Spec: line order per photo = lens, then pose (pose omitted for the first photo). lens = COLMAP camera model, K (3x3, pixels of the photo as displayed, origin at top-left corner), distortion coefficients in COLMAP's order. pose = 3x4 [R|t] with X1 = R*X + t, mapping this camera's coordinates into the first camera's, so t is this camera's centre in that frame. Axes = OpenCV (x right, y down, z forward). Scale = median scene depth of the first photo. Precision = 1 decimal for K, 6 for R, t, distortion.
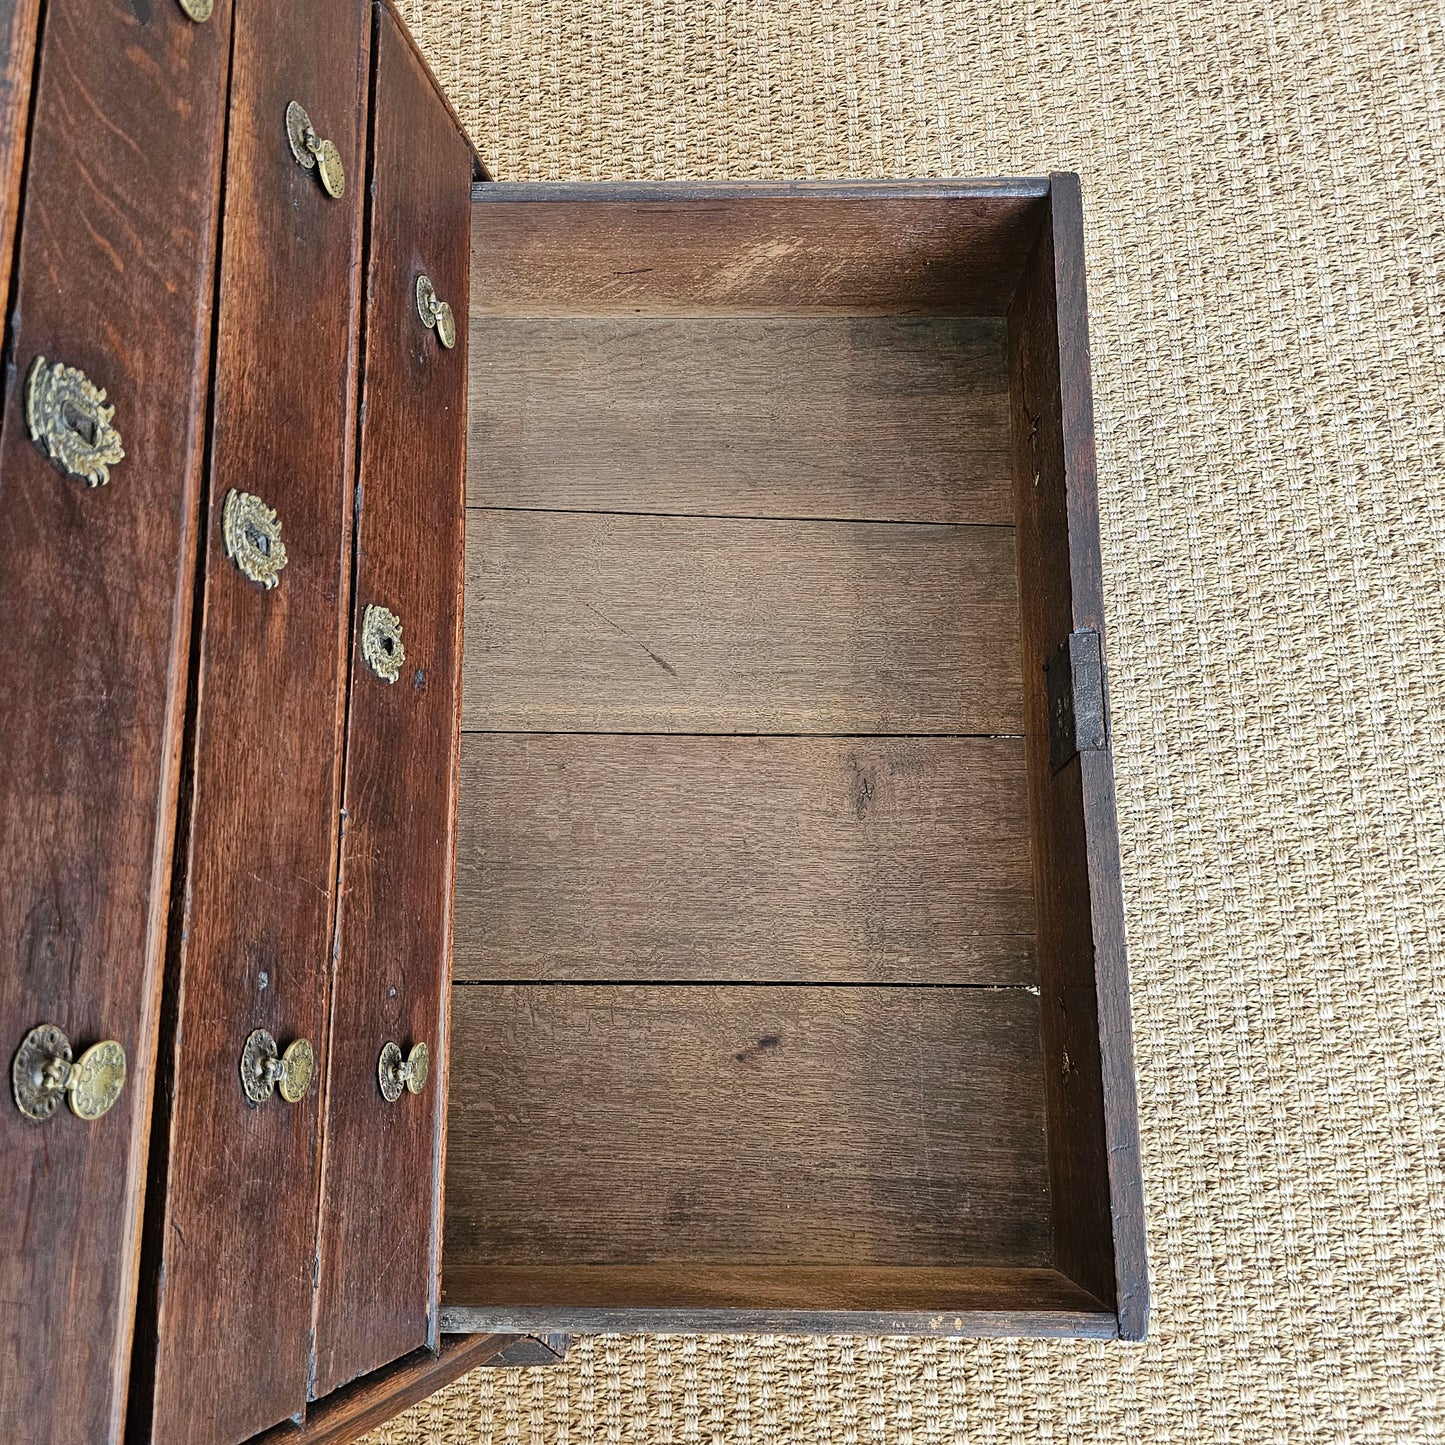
lens RADIAL K [[1474.9, 0, 692.2], [0, 1474.9, 703.2], [0, 0, 1]] dist [-0.009553, 0.000000]
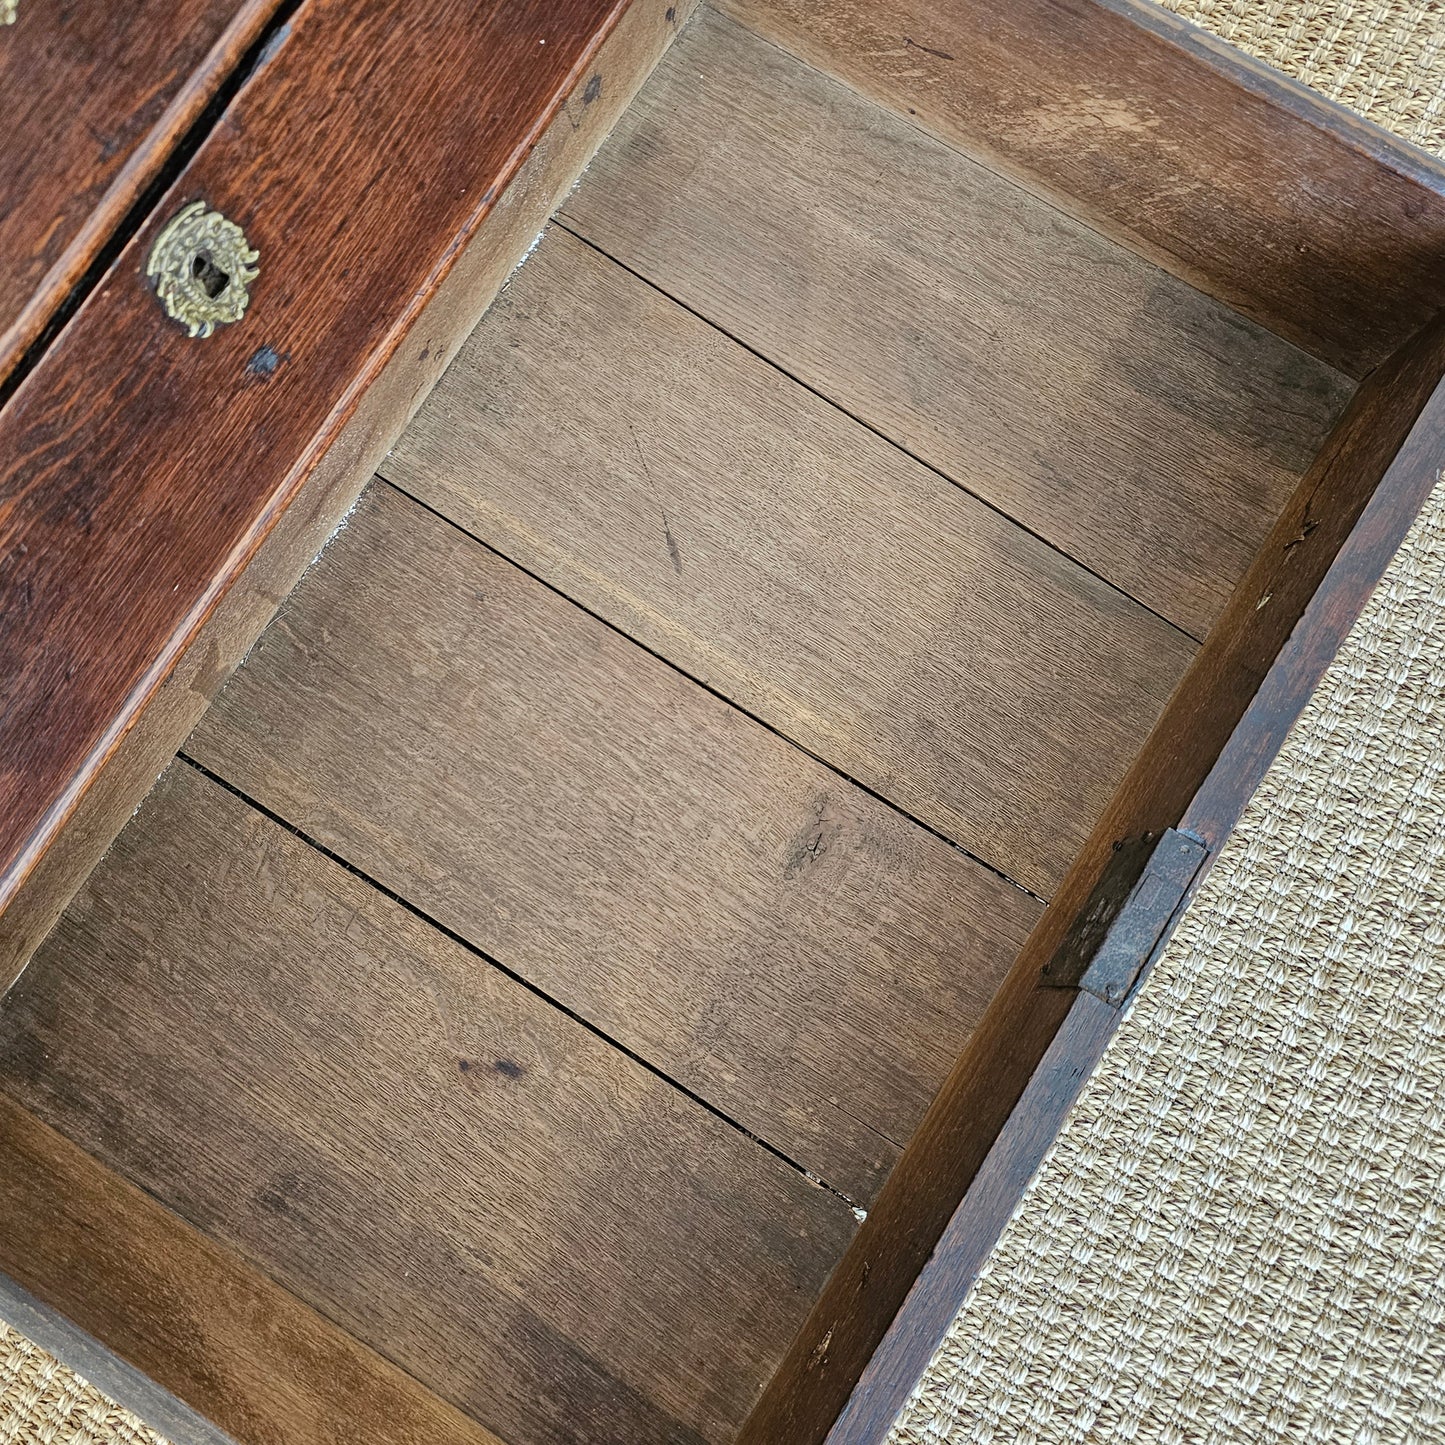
lens RADIAL K [[1474.9, 0, 695.5], [0, 1474.9, 685.8], [0, 0, 1]] dist [-0.009553, 0.000000]
pose [[0.844859, 0.529369, -0.077345, 0.084274], [-0.522721, 0.847595, 0.091352, -0.043709], [0.113916, -0.036750, 0.992810, 0.291437]]
